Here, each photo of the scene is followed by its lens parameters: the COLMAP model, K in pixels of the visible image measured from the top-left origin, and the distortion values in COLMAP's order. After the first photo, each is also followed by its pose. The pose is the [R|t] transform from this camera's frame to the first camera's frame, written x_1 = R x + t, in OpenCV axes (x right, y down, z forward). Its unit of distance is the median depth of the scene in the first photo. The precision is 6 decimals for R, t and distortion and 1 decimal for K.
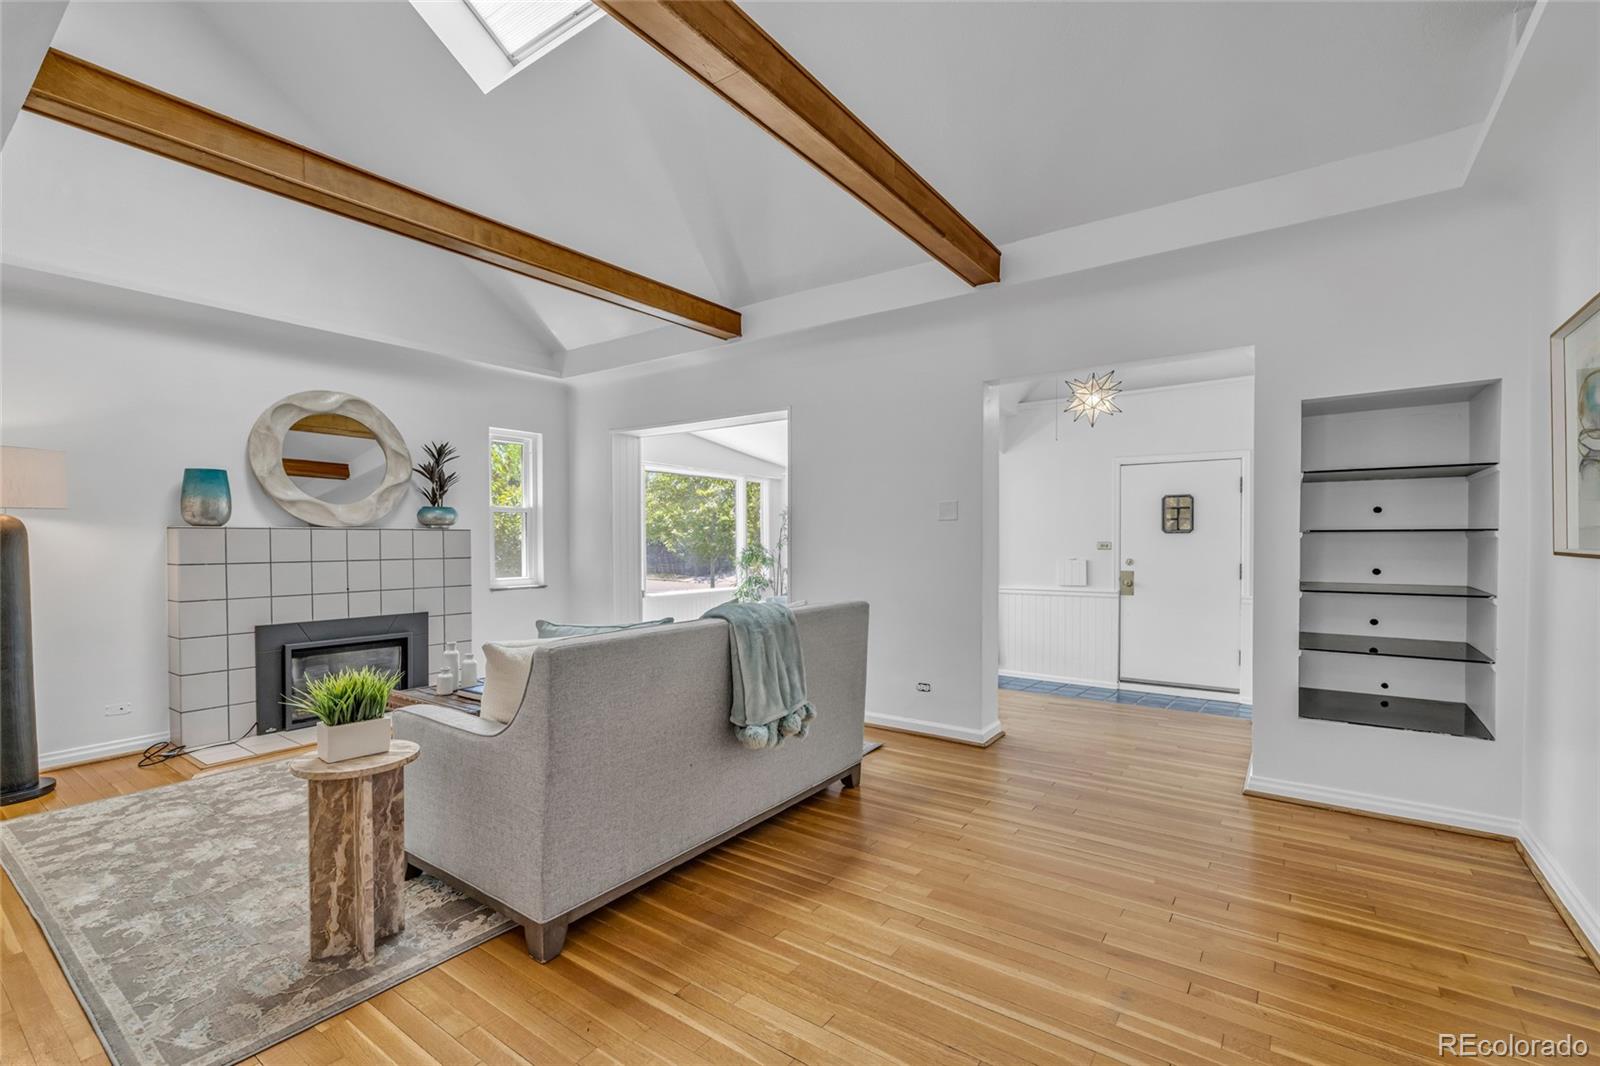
lens RADIAL K [[677.6, 0, 744.1], [0, 677.6, 550.4], [0, 0, 1]] dist [-0.000193, -0.000094]
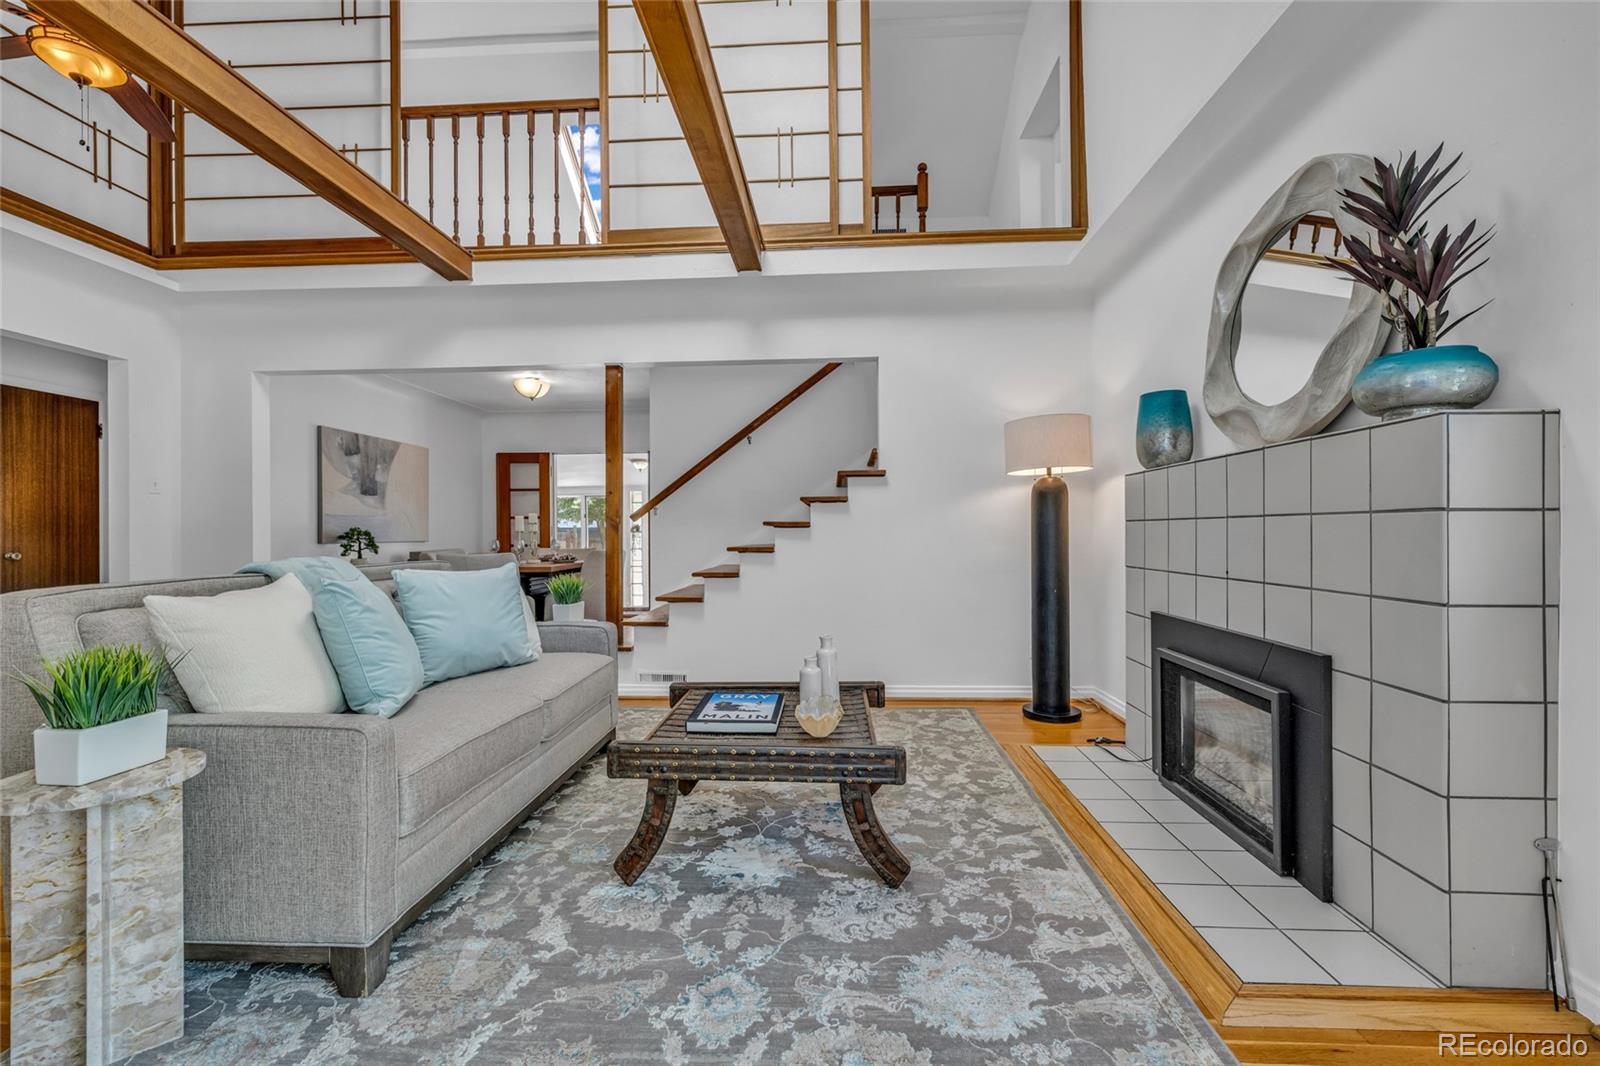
lens RADIAL K [[673.1, 0, 789.2], [0, 673.1, 530.2], [0, 0, 1]] dist [-0.004036, -0.000375]
pose [[-0.809430, 0.005079, -0.587194, -0.013338], [0.000720, 0.999970, 0.007657, 0.018629], [0.587216, 0.005775, -0.809410, 1.089672]]
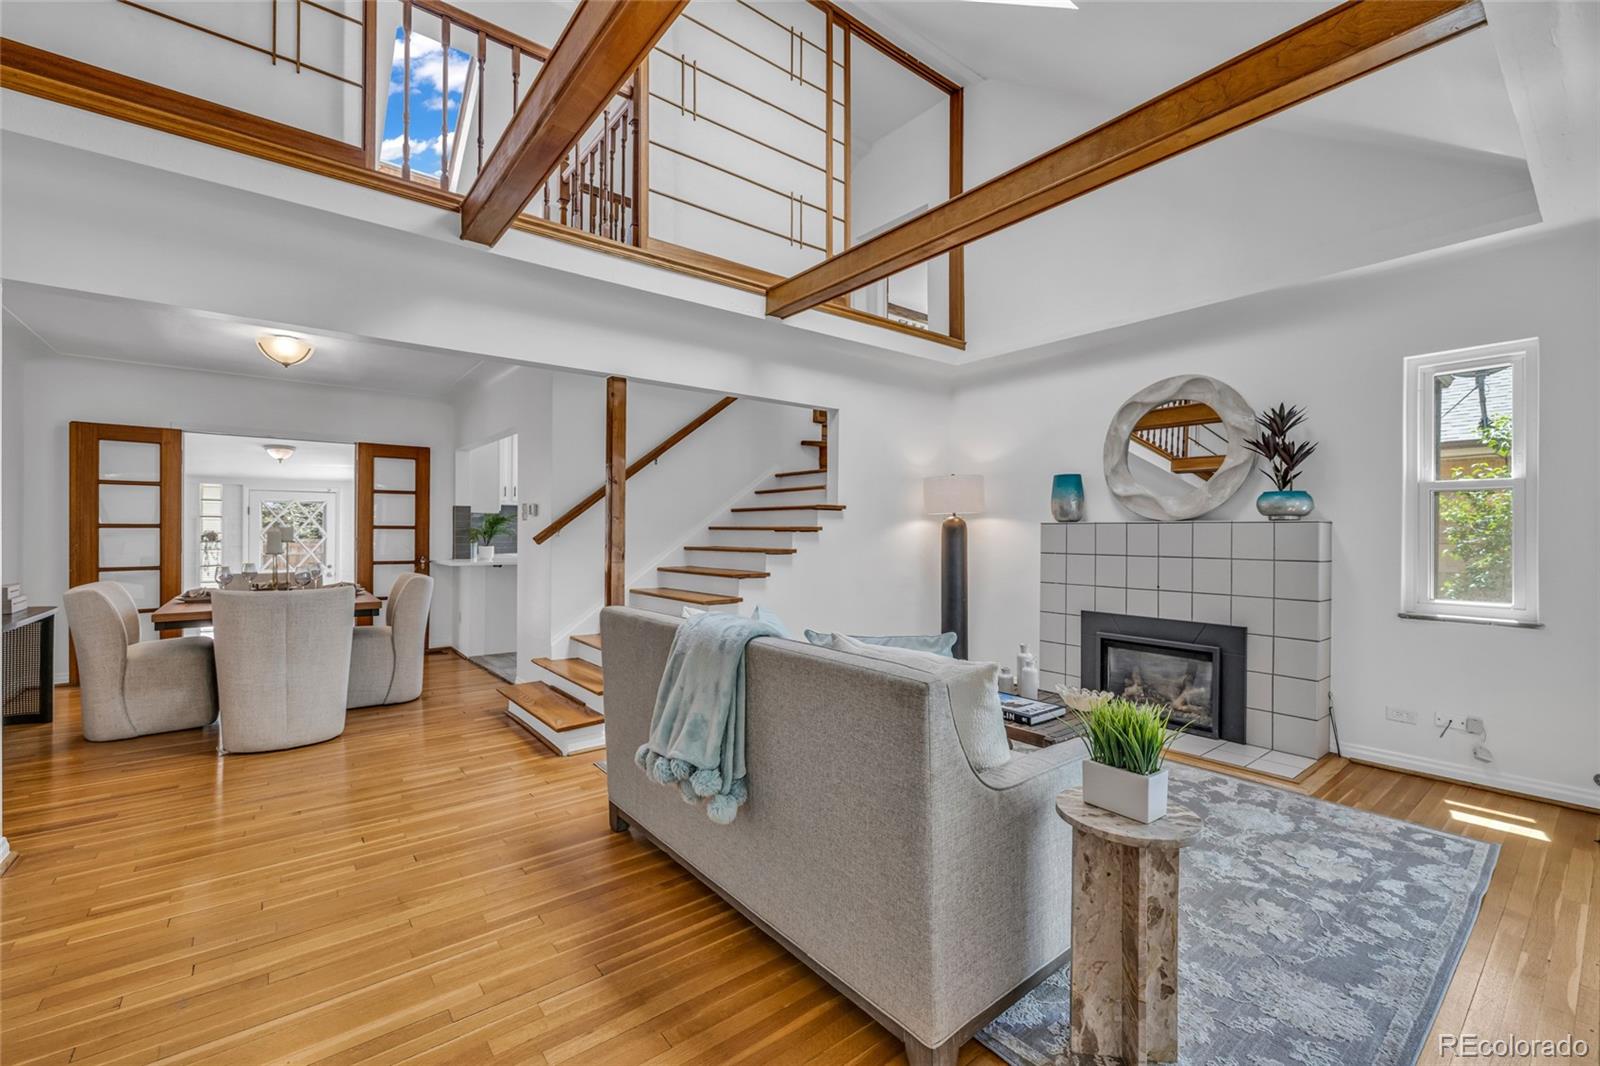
lens RADIAL K [[680.1, 0, 800.9], [0, 680.1, 529.8], [0, 0, 1]] dist [0.001514, 0.000017]
pose [[-0.200702, -0.000431, -0.979652, 0.392683], [-0.016776, 0.999855, 0.002997, -0.014757], [0.979509, 0.017036, -0.200680, 0.632094]]
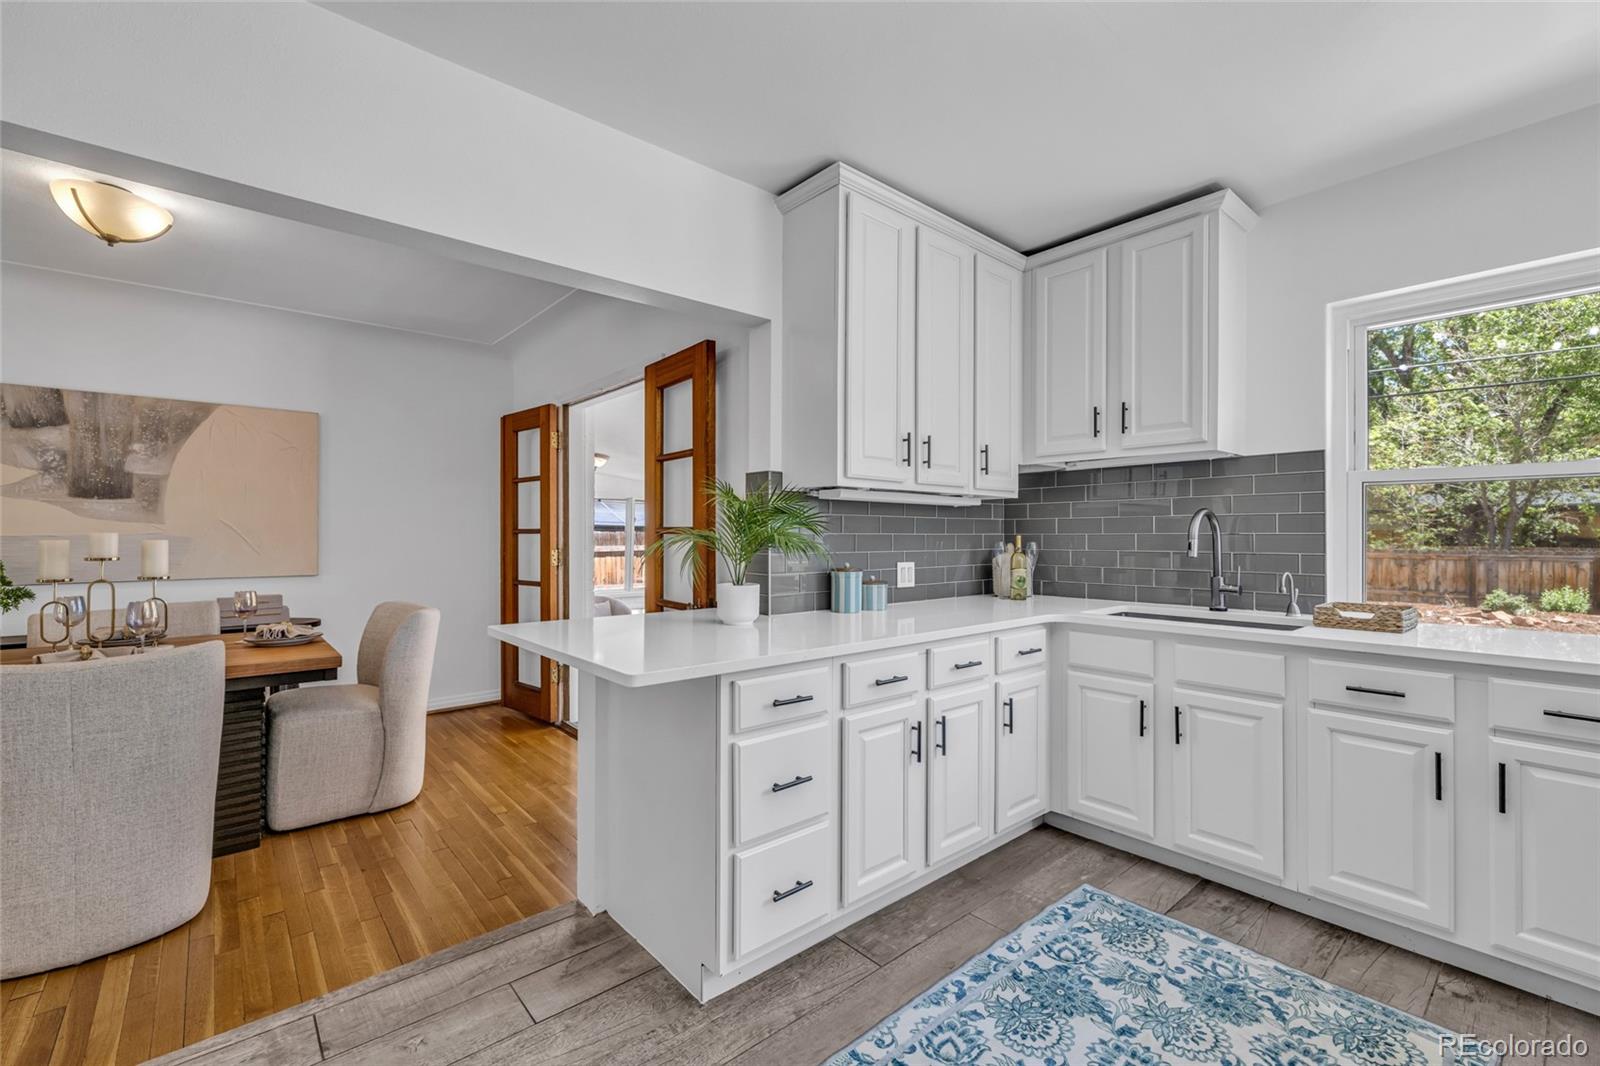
lens RADIAL K [[680.1, 0, 800.9], [0, 680.1, 529.8], [0, 0, 1]] dist [0.001514, 0.000017]
pose [[-0.985065, 0.002332, 0.172165, -0.971040], [0.004038, 0.999946, 0.009558, -0.009083], [-0.172133, 0.010110, -0.985022, 0.177432]]
